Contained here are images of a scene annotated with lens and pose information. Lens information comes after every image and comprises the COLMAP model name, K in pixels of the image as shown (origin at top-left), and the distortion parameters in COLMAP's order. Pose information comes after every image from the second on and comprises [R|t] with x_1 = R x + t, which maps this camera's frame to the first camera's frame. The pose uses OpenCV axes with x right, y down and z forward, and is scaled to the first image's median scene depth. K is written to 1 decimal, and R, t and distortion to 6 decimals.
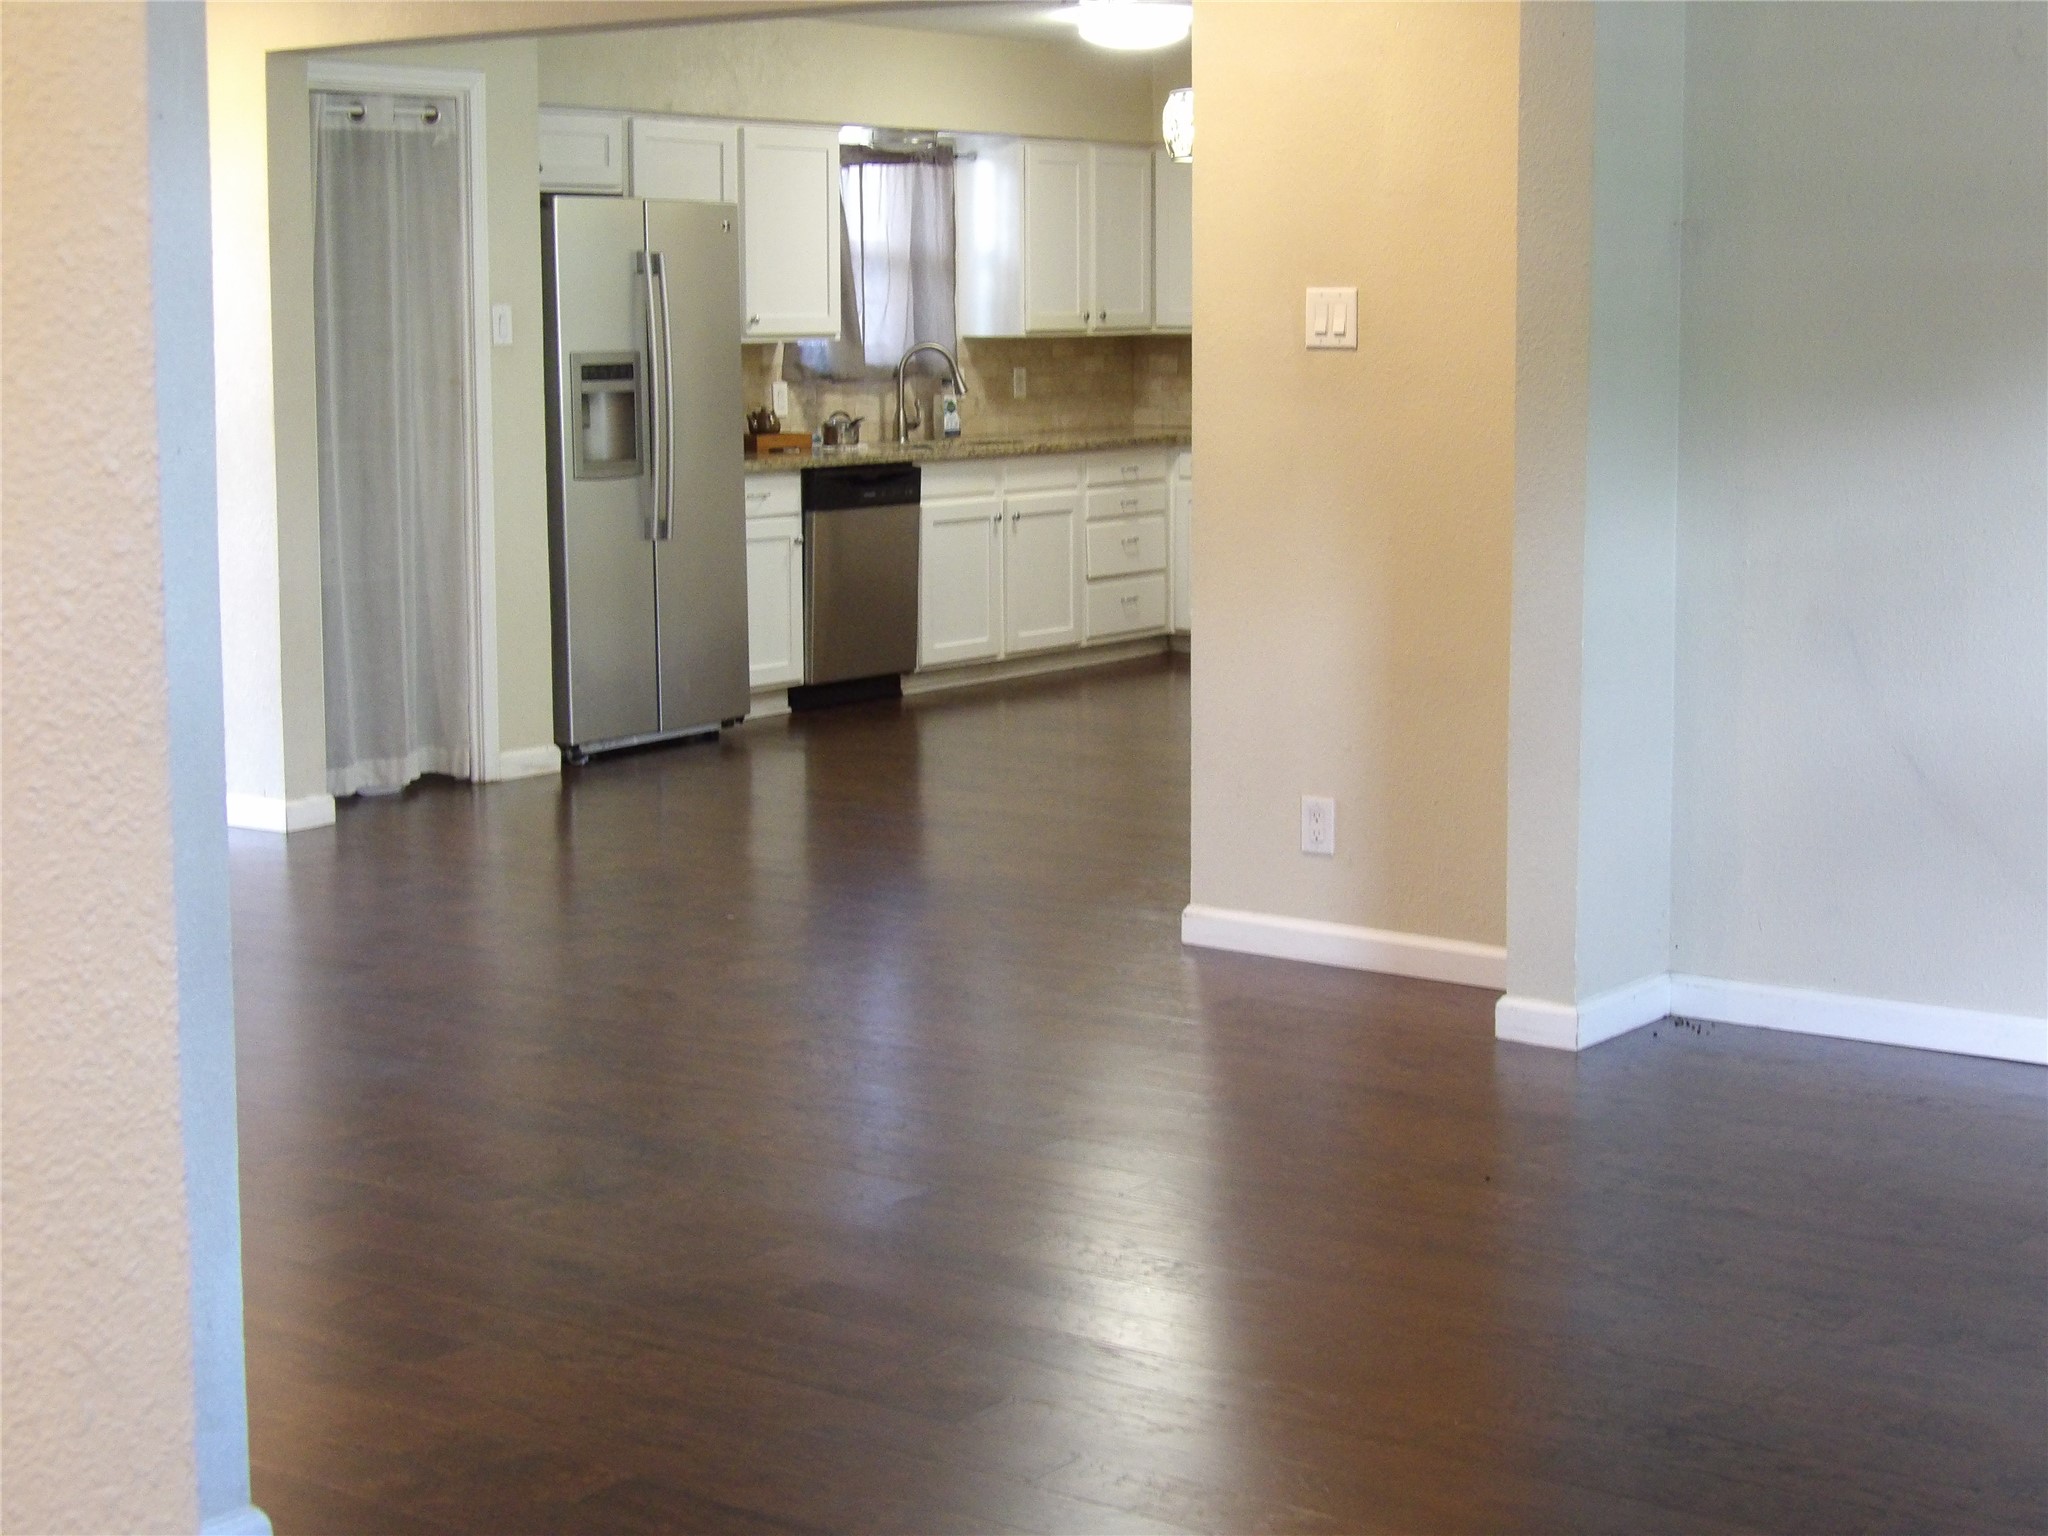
lens RADIAL K [[3276.4, 0, 1024.0], [0, 3276.4, 768.0], [0, 0, 1]] dist [0.081515, -1.104901]
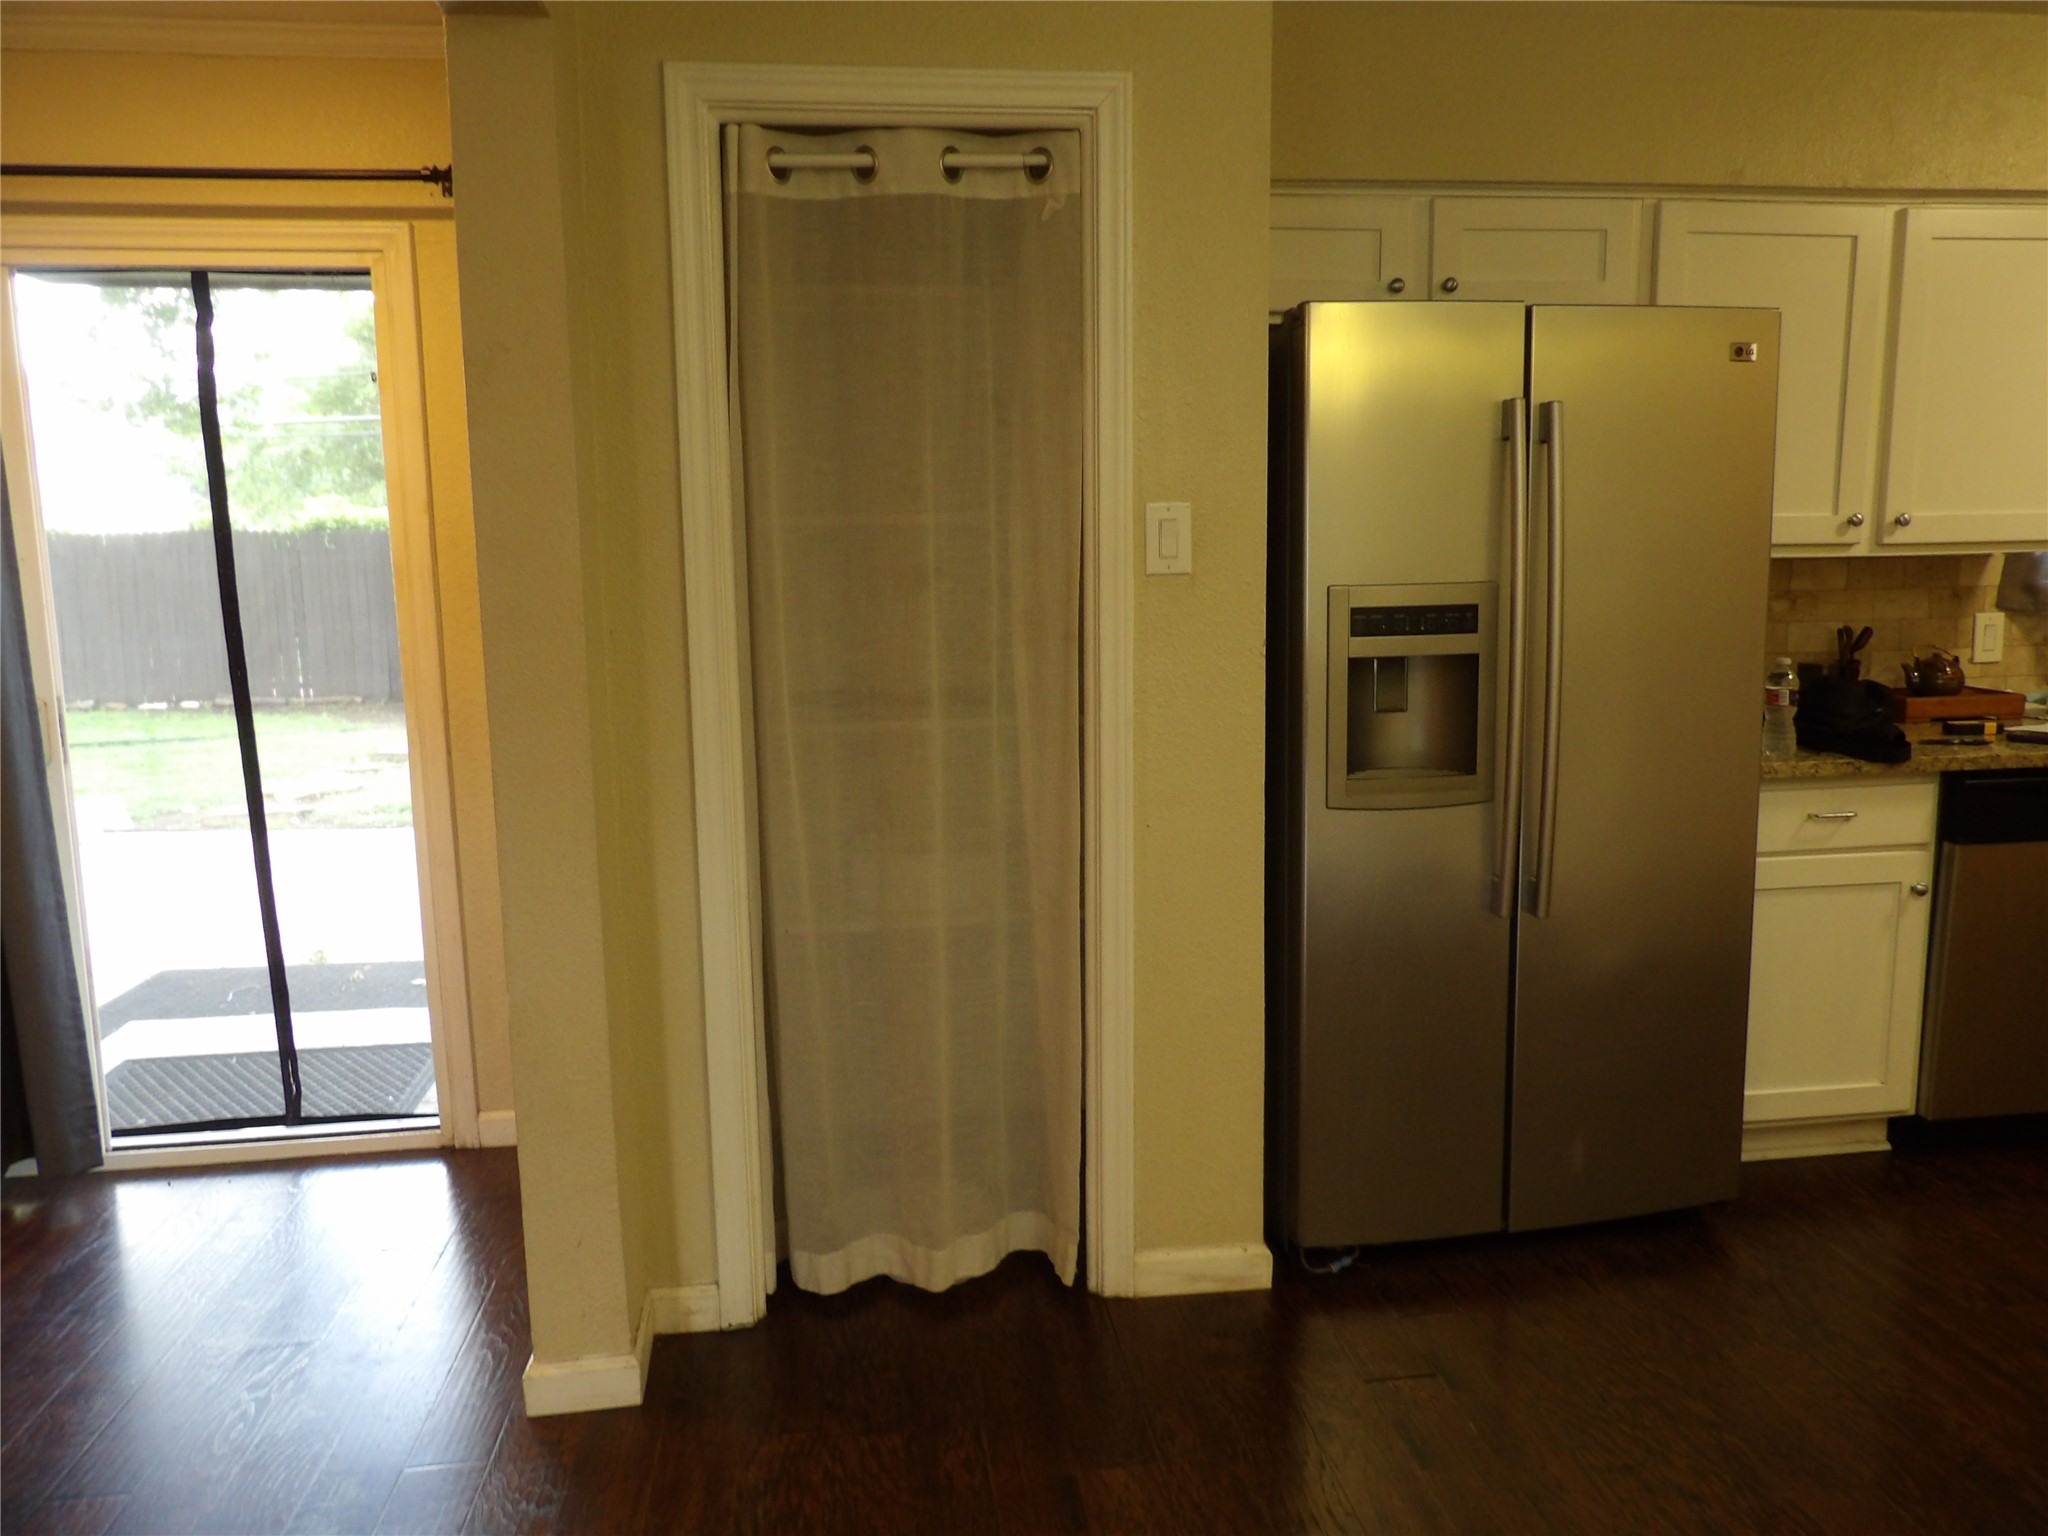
lens RADIAL K [[1466.7, 0, 1030.1], [0, 1466.7, 747.6], [0, 0, 1]] dist [-0.038379, 0.042096]
pose [[0.689245, 0.104178, -0.716999, 0.008669], [-0.088887, 0.994291, 0.059021, -0.111774], [0.719055, 0.023052, 0.694571, 0.808546]]
